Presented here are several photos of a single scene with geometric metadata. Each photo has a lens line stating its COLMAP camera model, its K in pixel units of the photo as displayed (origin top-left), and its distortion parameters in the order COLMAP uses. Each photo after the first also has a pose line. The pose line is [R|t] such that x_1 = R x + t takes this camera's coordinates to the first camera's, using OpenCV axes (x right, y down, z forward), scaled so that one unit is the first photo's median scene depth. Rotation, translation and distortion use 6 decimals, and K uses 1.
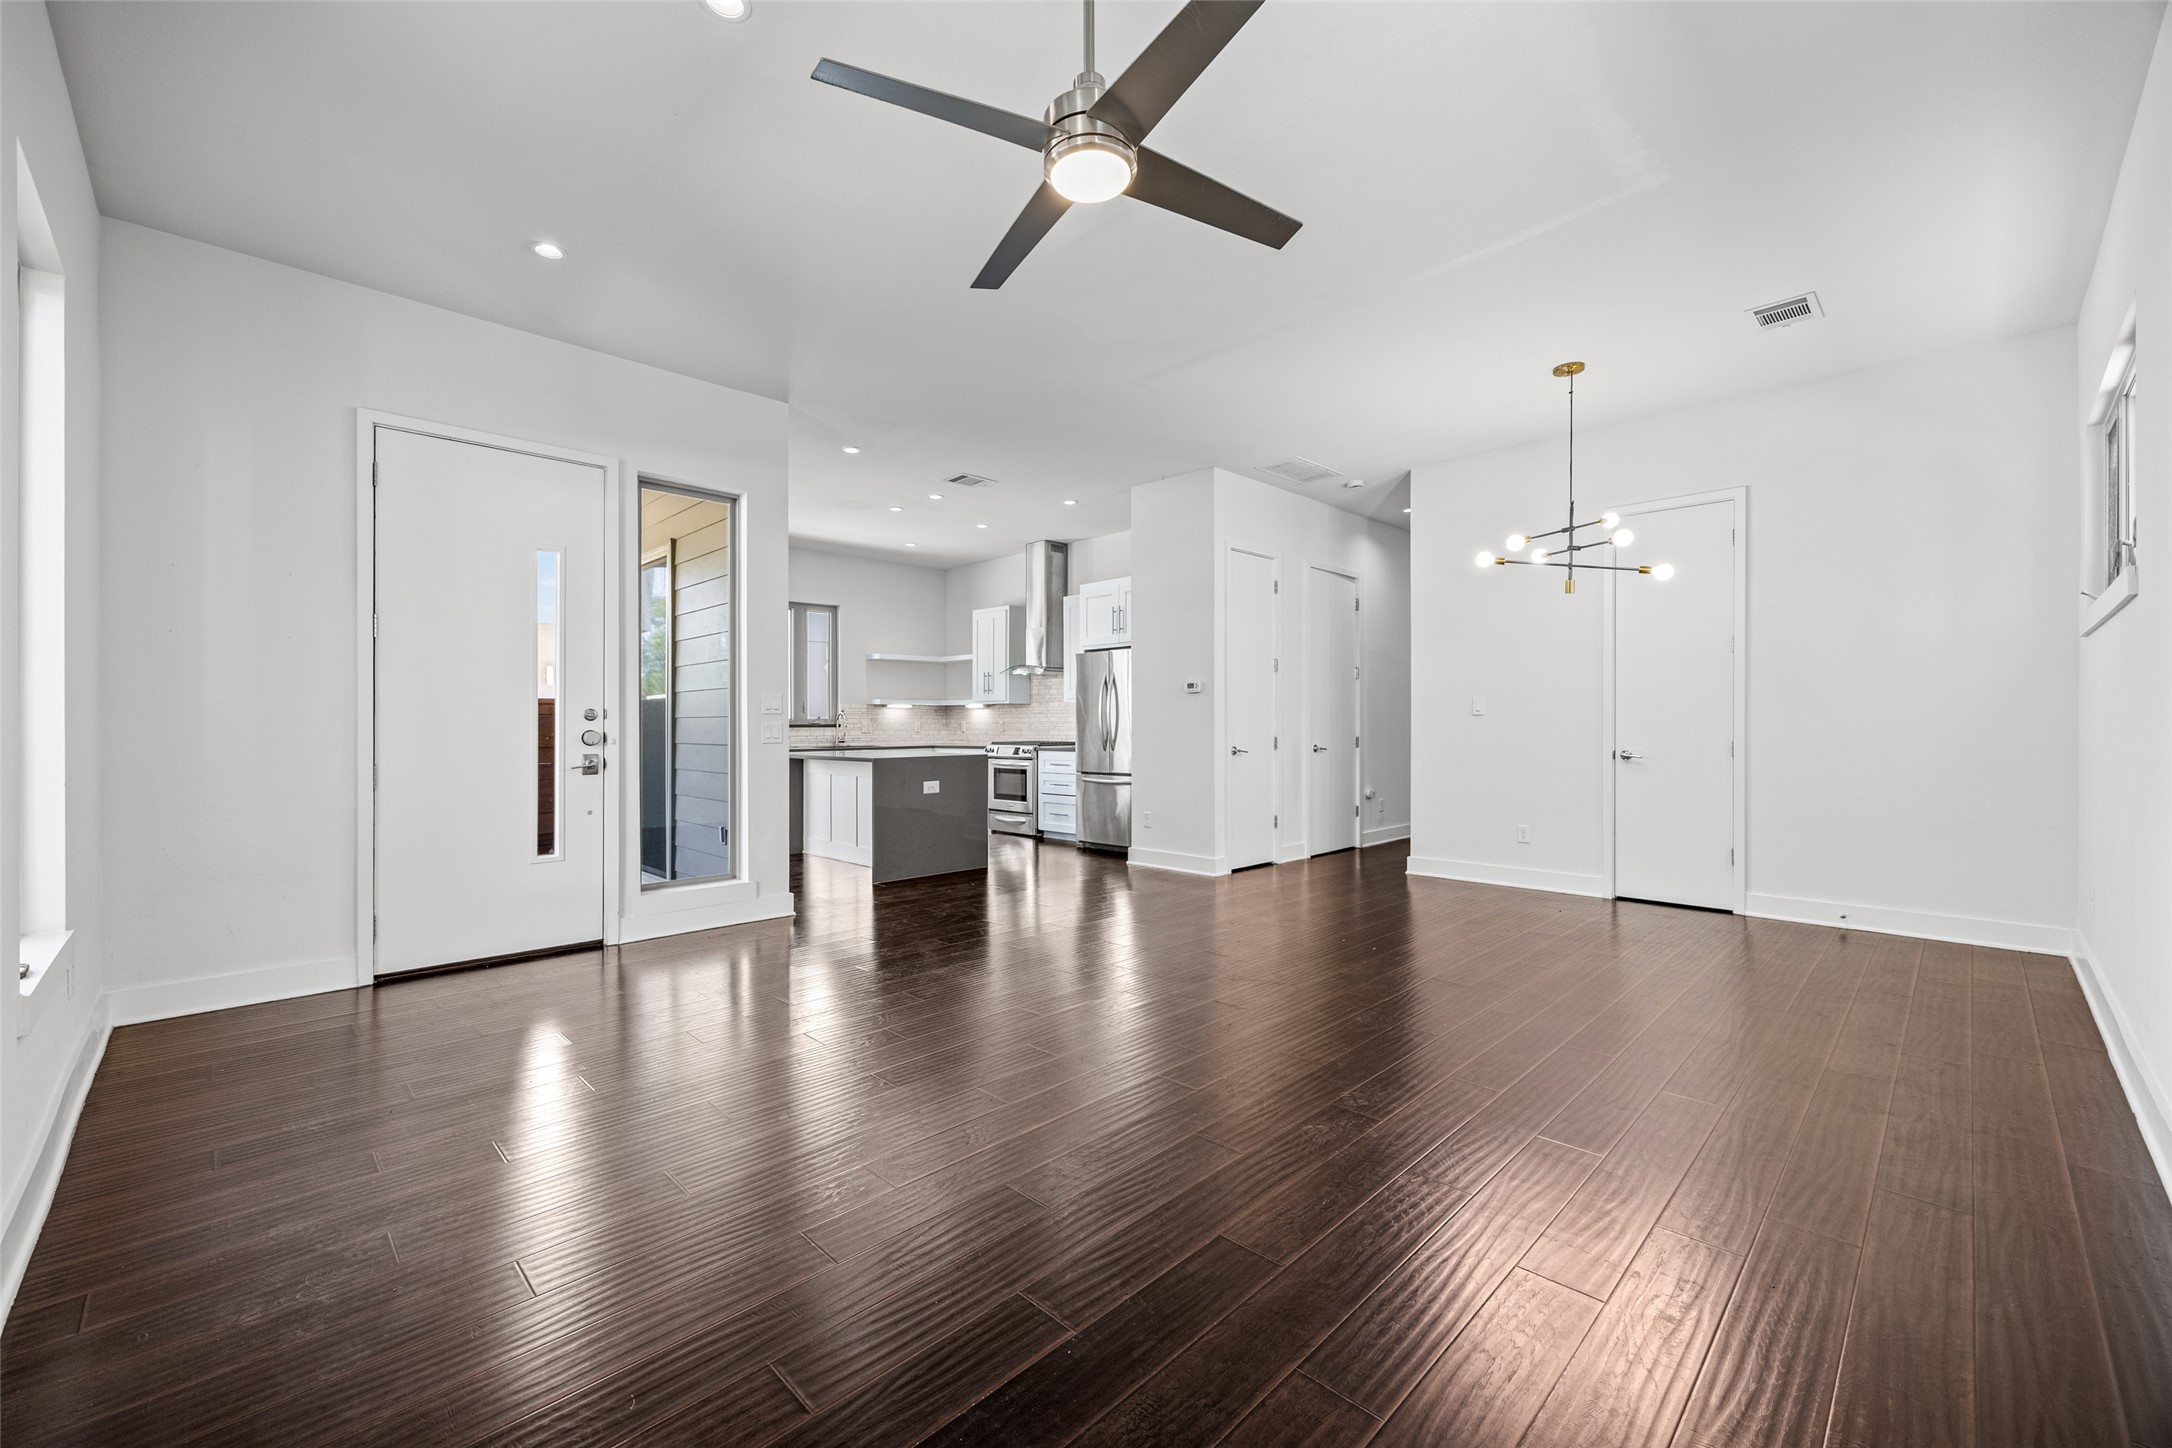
lens RADIAL K [[853.2, 0, 1086.0], [0, 853.2, 724.0], [0, 0, 1]] dist [0.000643, 0.000130]
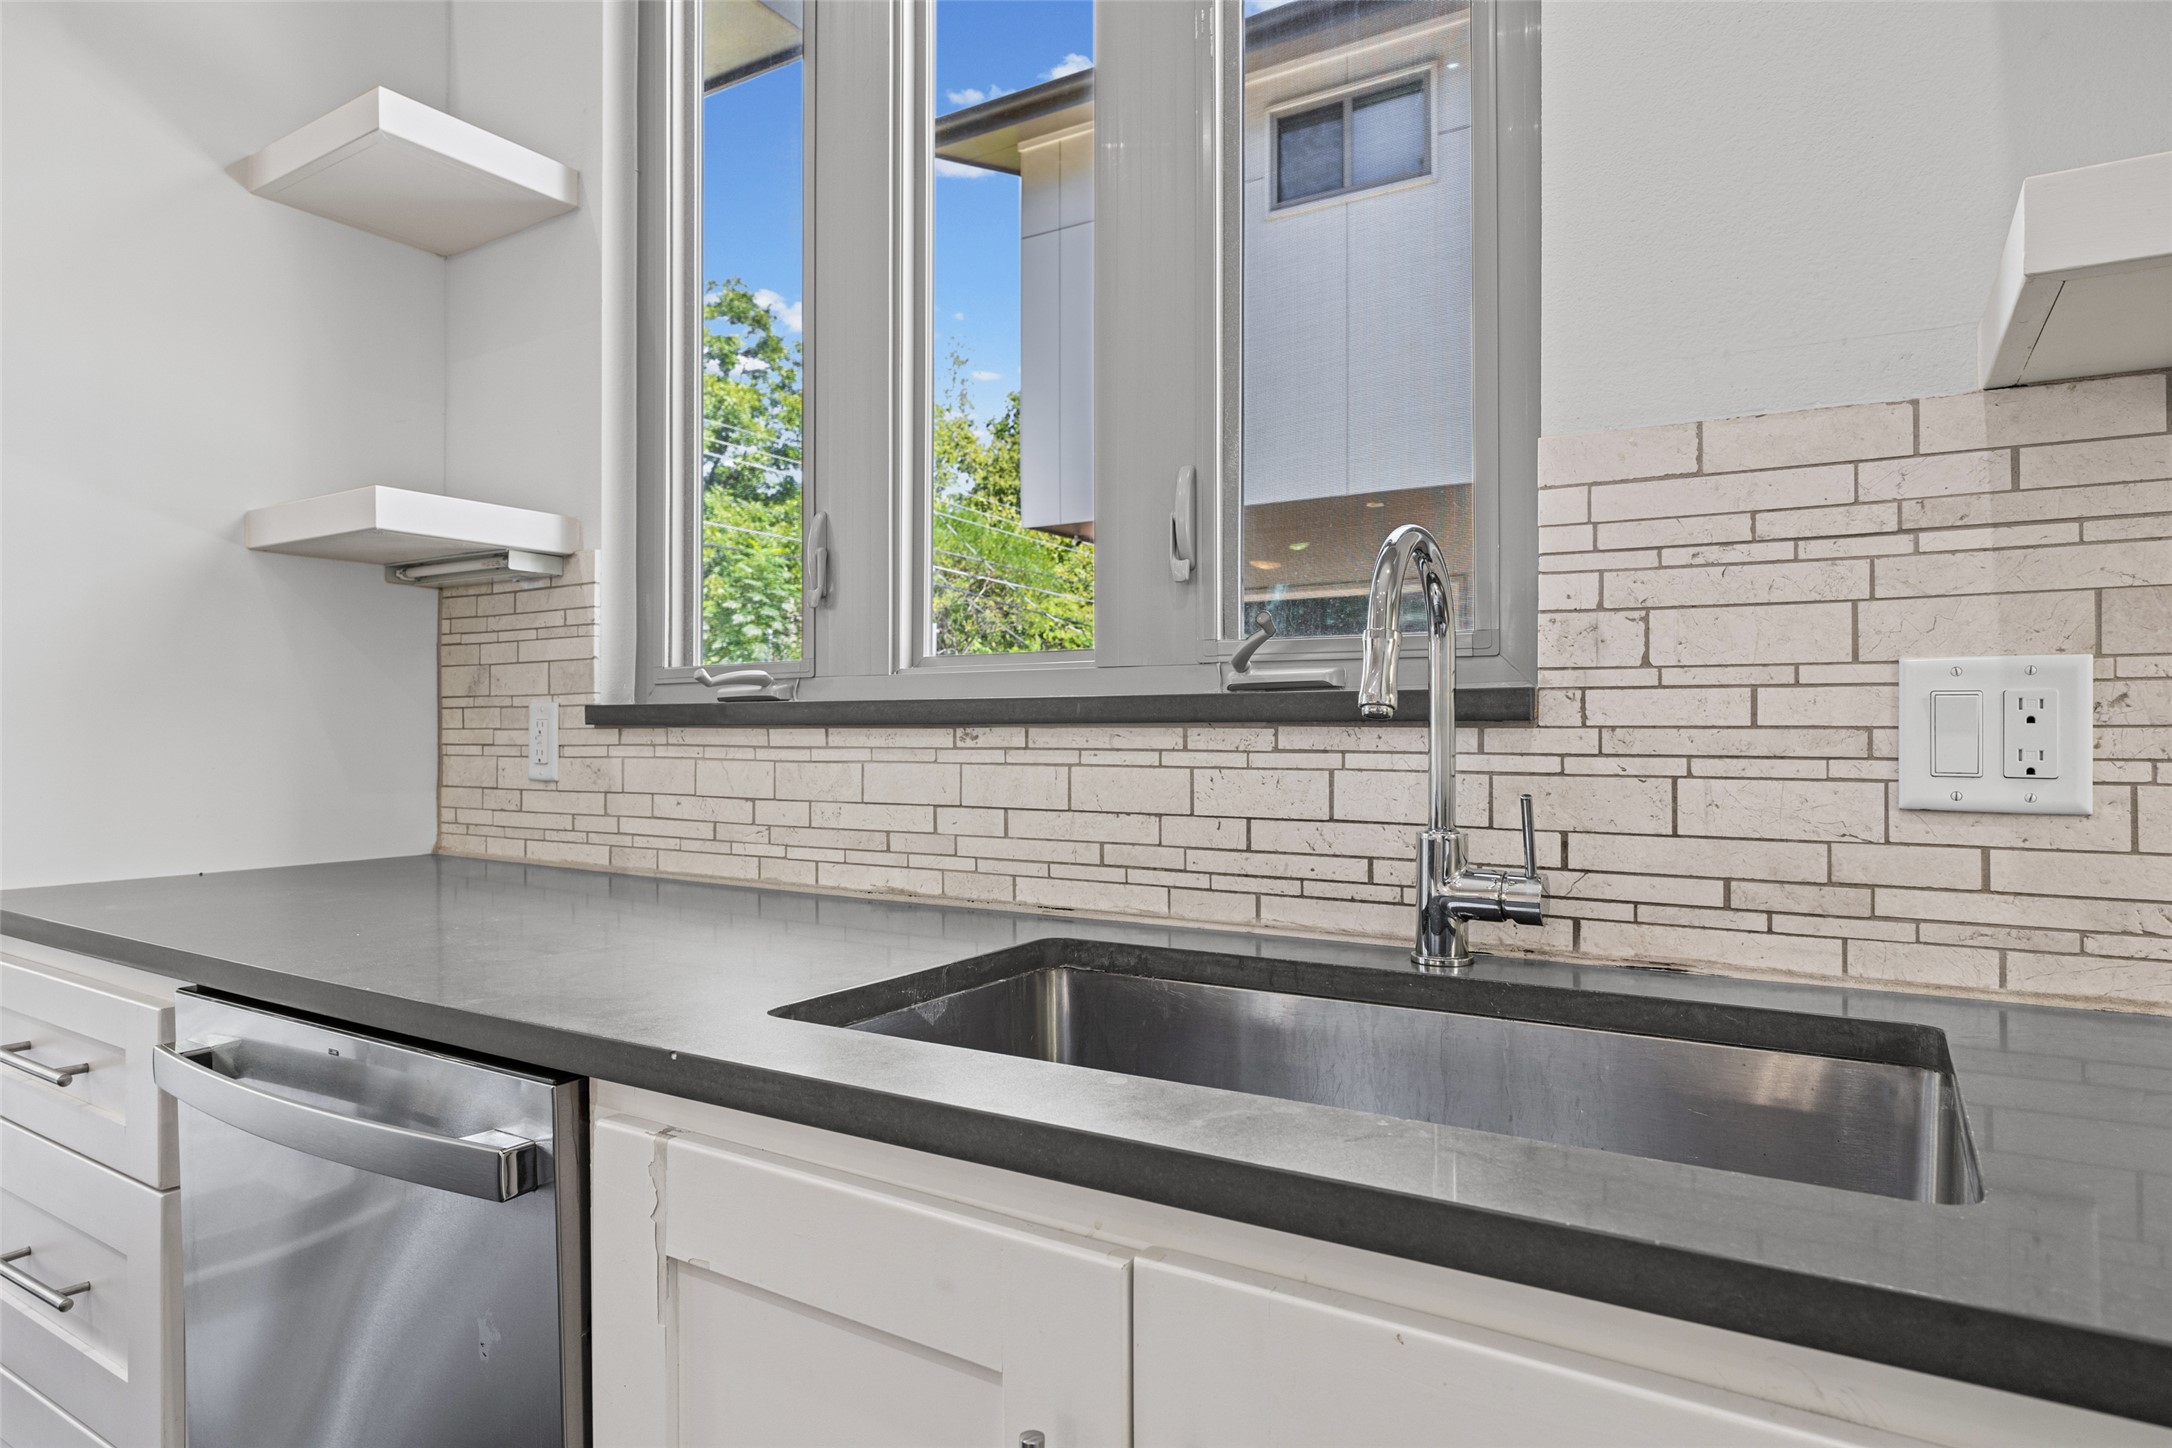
lens RADIAL K [[1253.2, 0, 1092.9], [0, 1253.2, 718.4], [0, 0, 1]] dist [0.001429, -0.001304]
pose [[0.234433, -0.003590, -0.972126, -0.188531], [0.003072, 0.999991, -0.002952, 0.003317], [0.972127, -0.002295, 0.234442, 0.963728]]
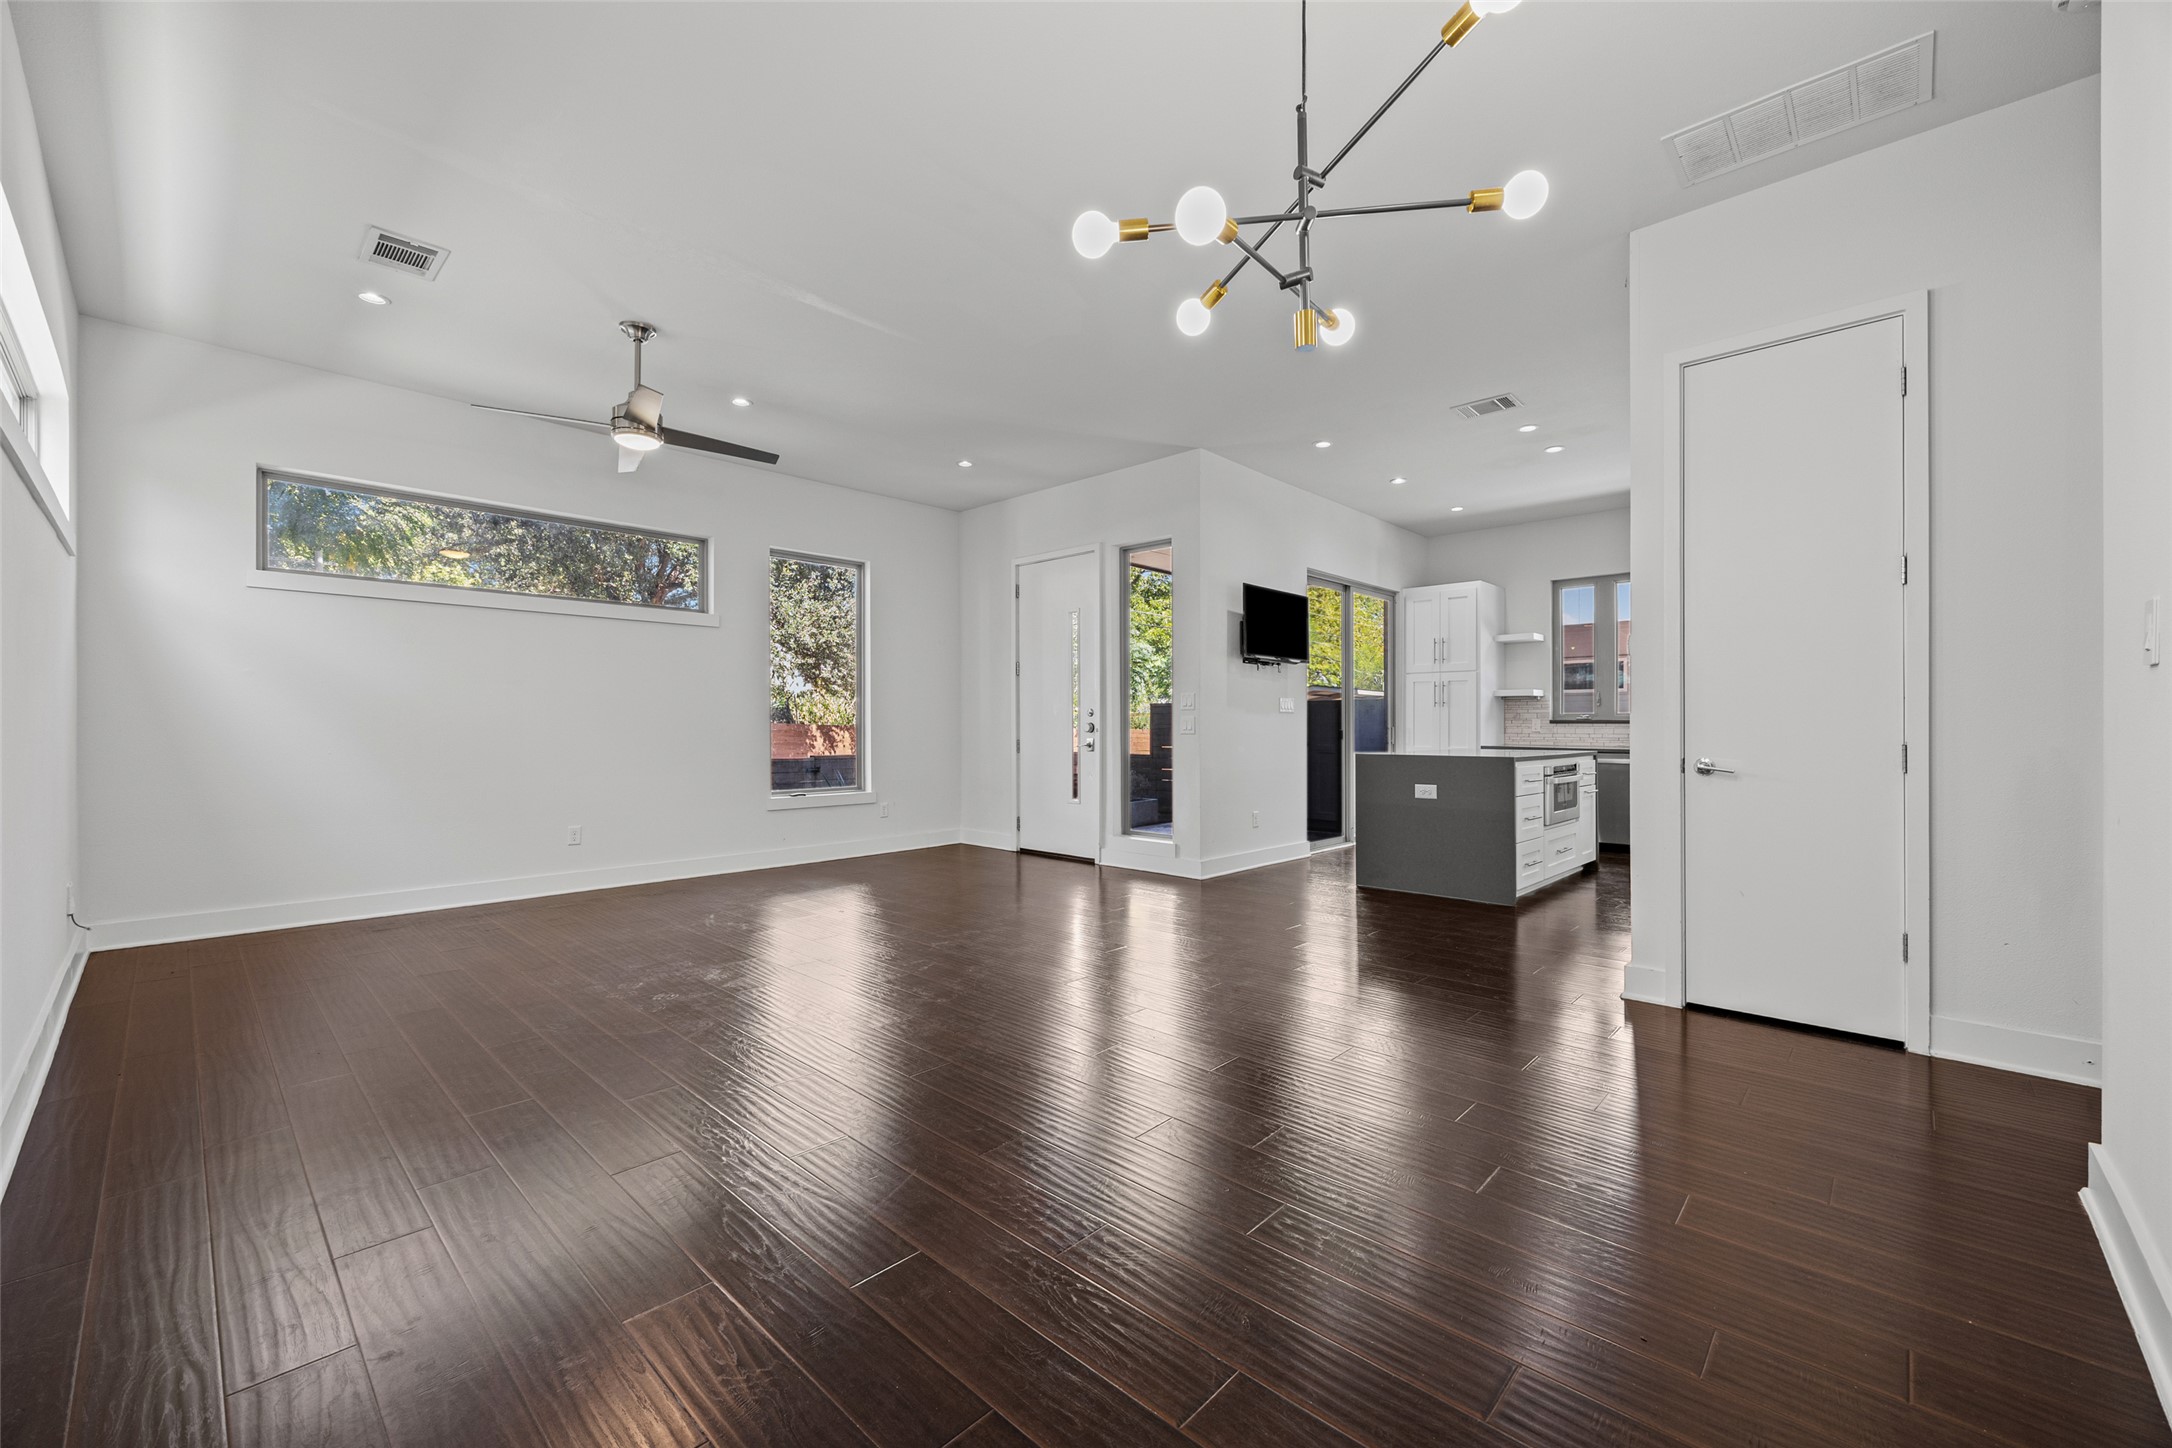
lens RADIAL K [[867.3, 0, 1111.0], [0, 867.3, 732.0], [0, 0, 1]] dist [0.000081, -0.000009]
pose [[0.052671, 0.009378, -0.998568, 0.461196], [0.000948, 0.999955, 0.009441, 0.004060], [0.998611, -0.001444, 0.052660, 0.439731]]
